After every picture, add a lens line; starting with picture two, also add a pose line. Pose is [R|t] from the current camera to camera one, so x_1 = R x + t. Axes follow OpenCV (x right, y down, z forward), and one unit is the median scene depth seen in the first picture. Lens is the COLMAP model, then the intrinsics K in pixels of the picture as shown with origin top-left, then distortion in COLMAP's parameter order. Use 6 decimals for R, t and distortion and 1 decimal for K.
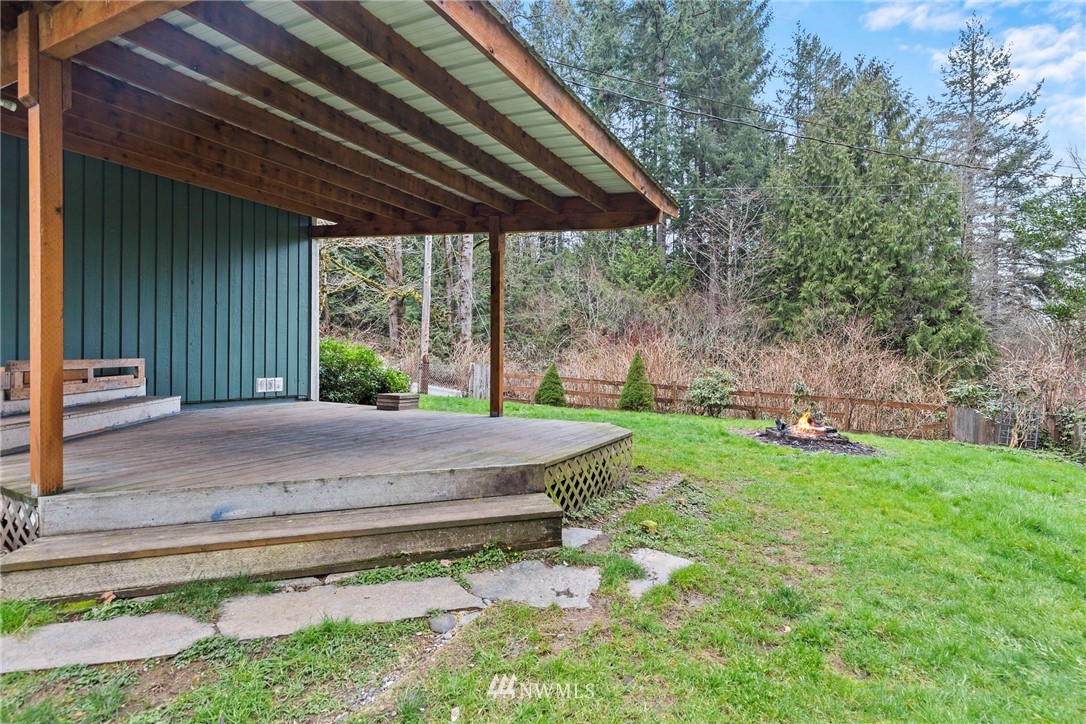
lens RADIAL K [[503.8, 0, 545.0], [0, 503.8, 361.0], [0, 0, 1]] dist [0.000490, -0.000275]
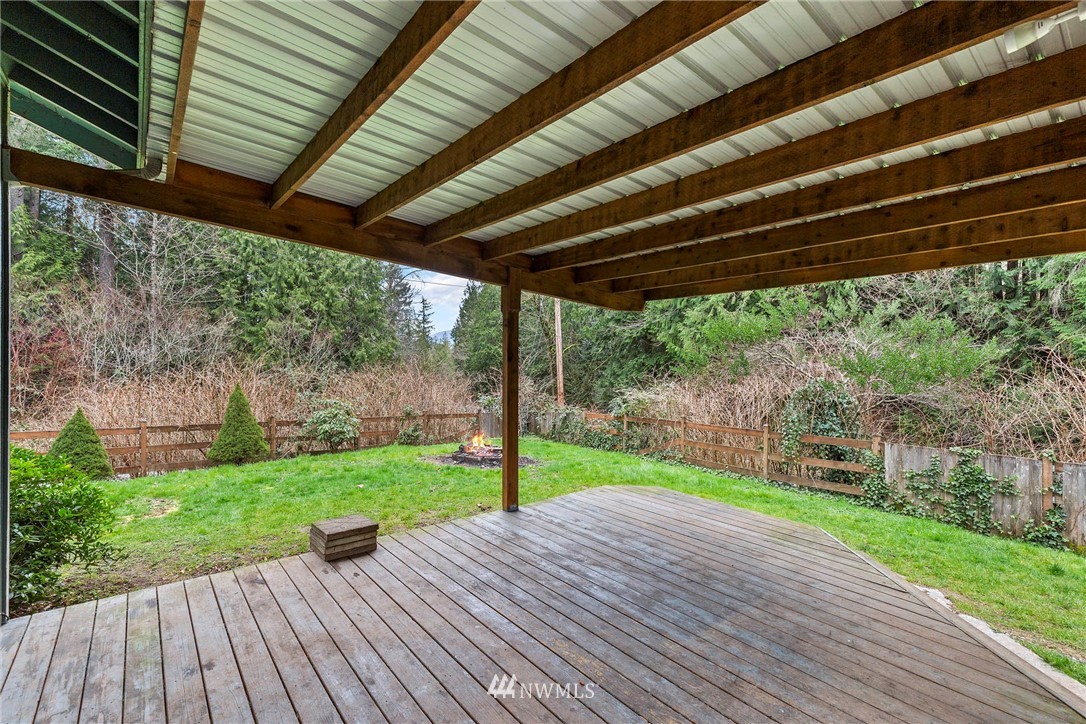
lens RADIAL K [[503.8, 0, 540.1], [0, 503.8, 368.0], [0, 0, 1]] dist [0.000490, -0.000275]
pose [[0.370962, -0.030851, 0.928136, -0.201676], [0.010589, 0.999524, 0.028991, -0.034544], [-0.928588, -0.000926, 0.371112, 0.154045]]
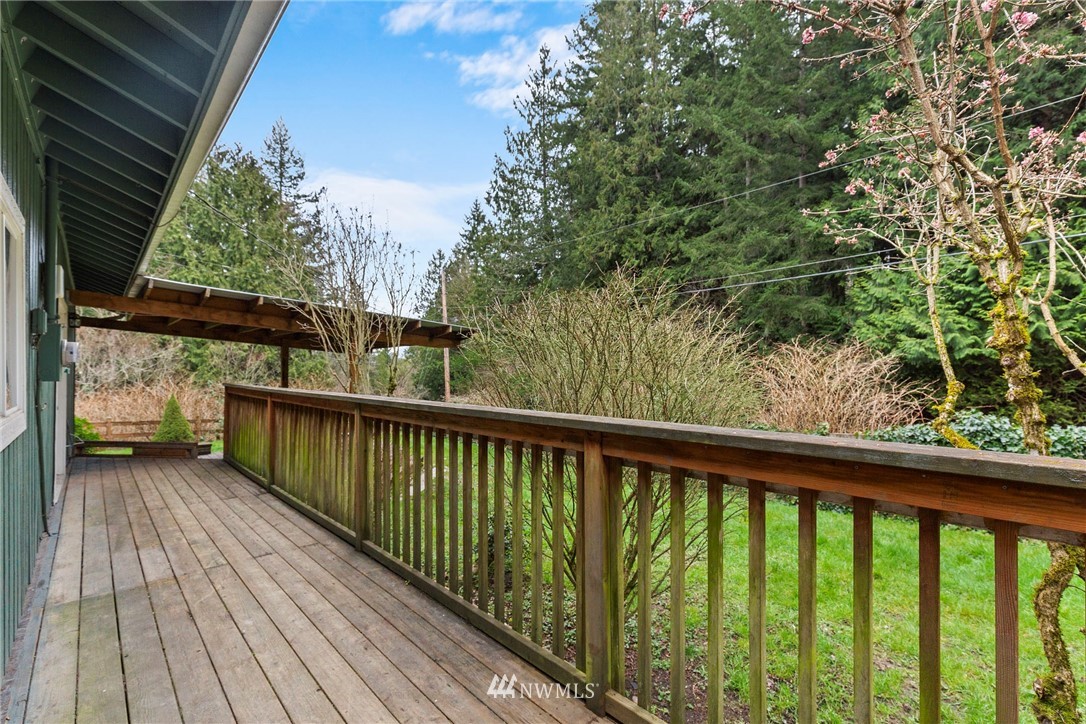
lens RADIAL K [[503.8, 0, 547.9], [0, 503.8, 359.9], [0, 0, 1]] dist [0.000490, -0.000275]
pose [[0.308827, 0.006091, 0.951099, -0.385340], [0.016344, 0.999798, -0.011710, -0.041061], [-0.950978, 0.019161, 0.308665, -0.132946]]
